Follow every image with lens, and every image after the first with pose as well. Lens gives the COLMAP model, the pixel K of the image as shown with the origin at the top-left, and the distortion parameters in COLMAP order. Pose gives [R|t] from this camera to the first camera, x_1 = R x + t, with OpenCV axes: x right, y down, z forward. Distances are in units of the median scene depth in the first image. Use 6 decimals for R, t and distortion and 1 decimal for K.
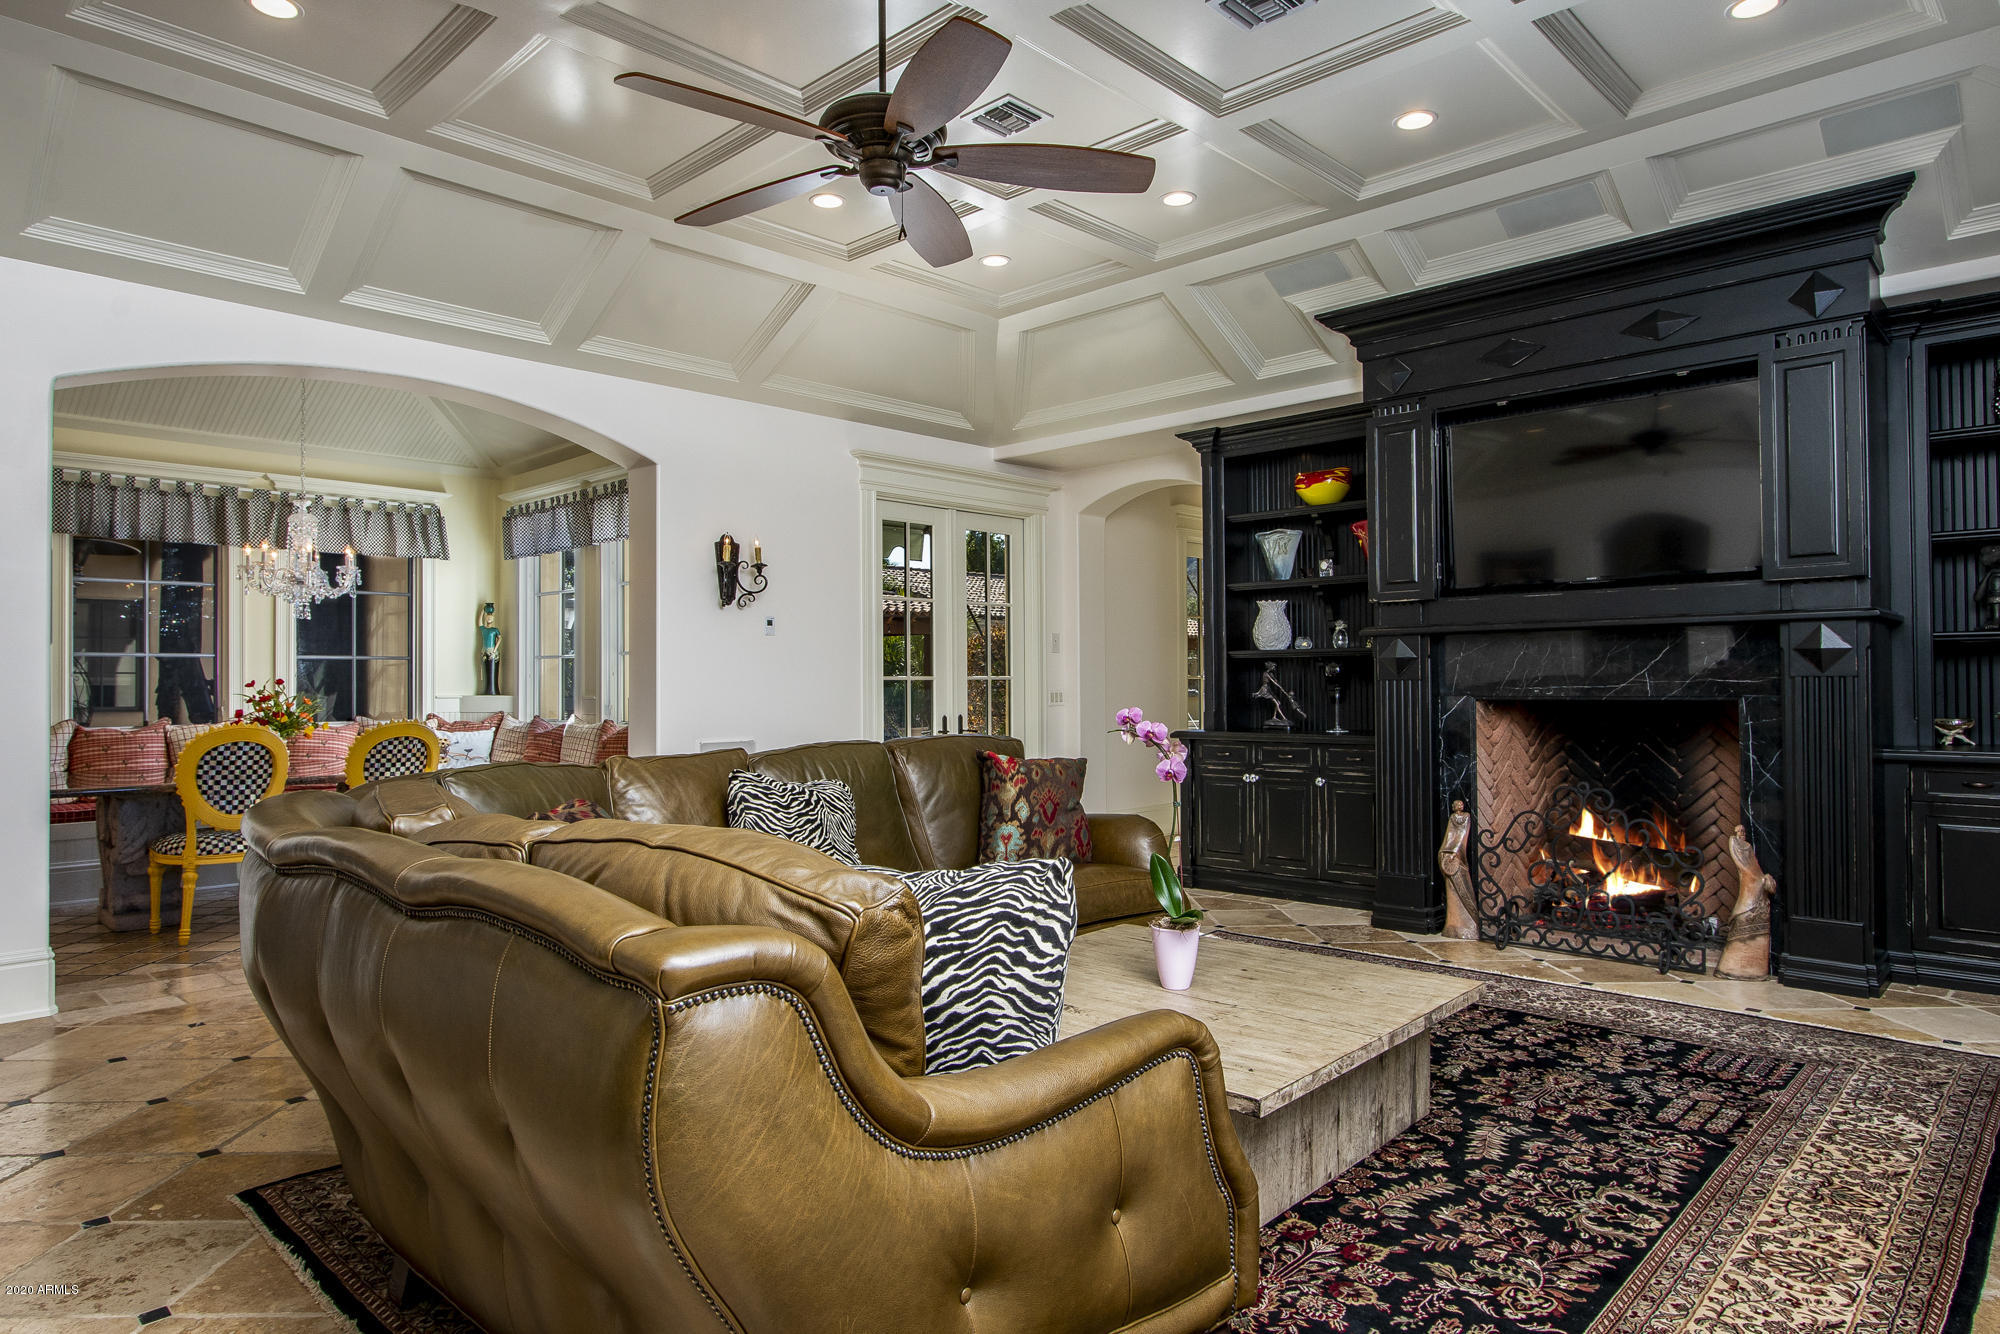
lens RADIAL K [[1207.0, 0, 996.2], [0, 1207.0, 670.9], [0, 0, 1]] dist [0.001214, 0.002442]
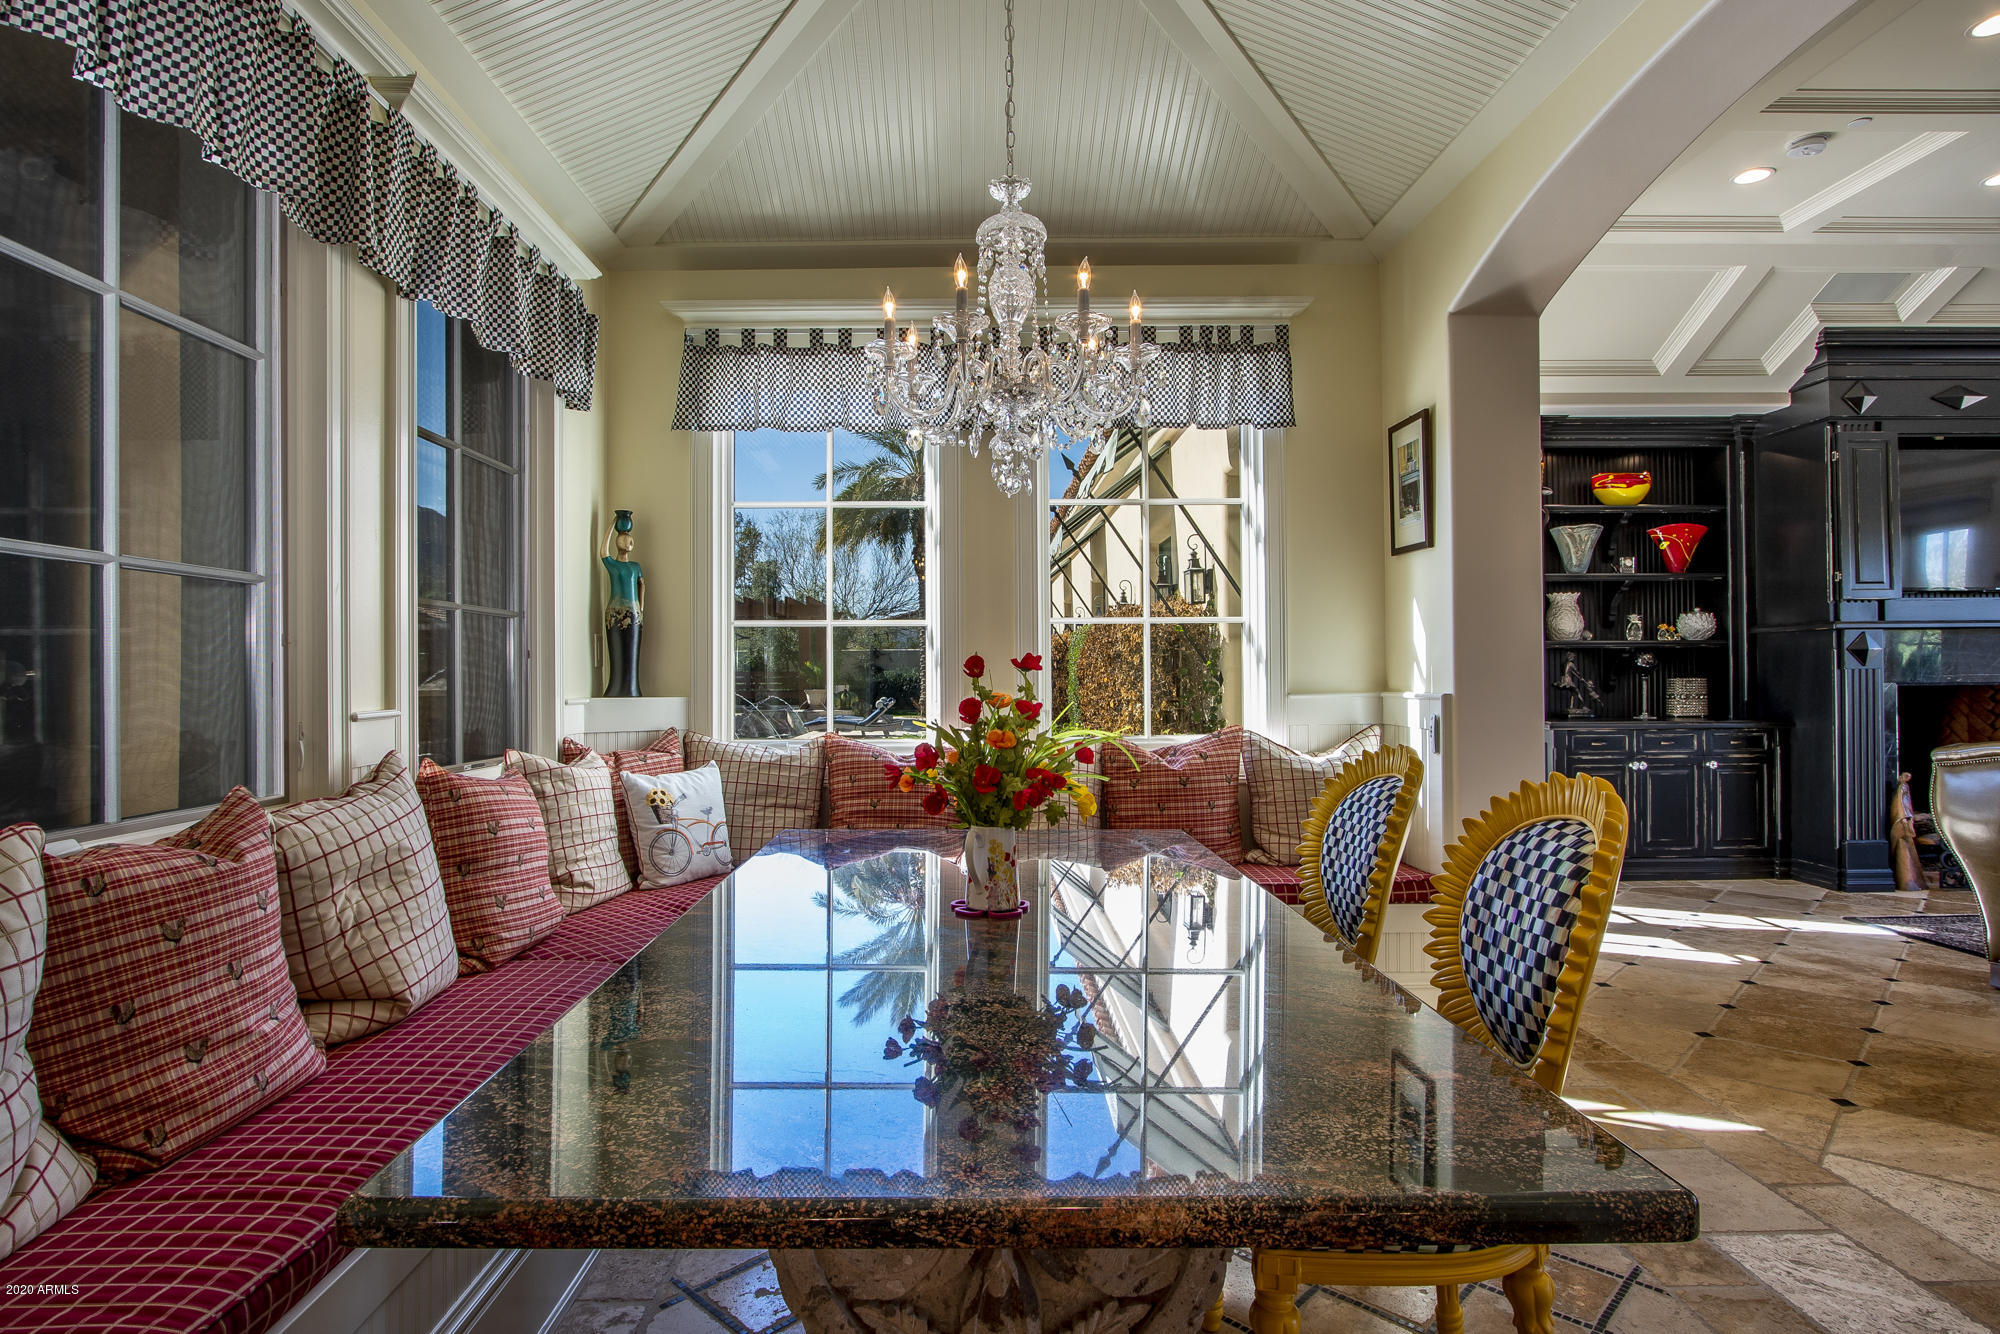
lens RADIAL K [[1005.3, 0, 1001.8], [0, 1005.3, 658.4], [0, 0, 1]] dist [0.018536, -0.000170]
pose [[0.692536, 0.006741, 0.721352, -0.754277], [-0.005350, 0.999977, -0.004209, 0.004320], [-0.721364, -0.000945, 0.692556, 0.767554]]
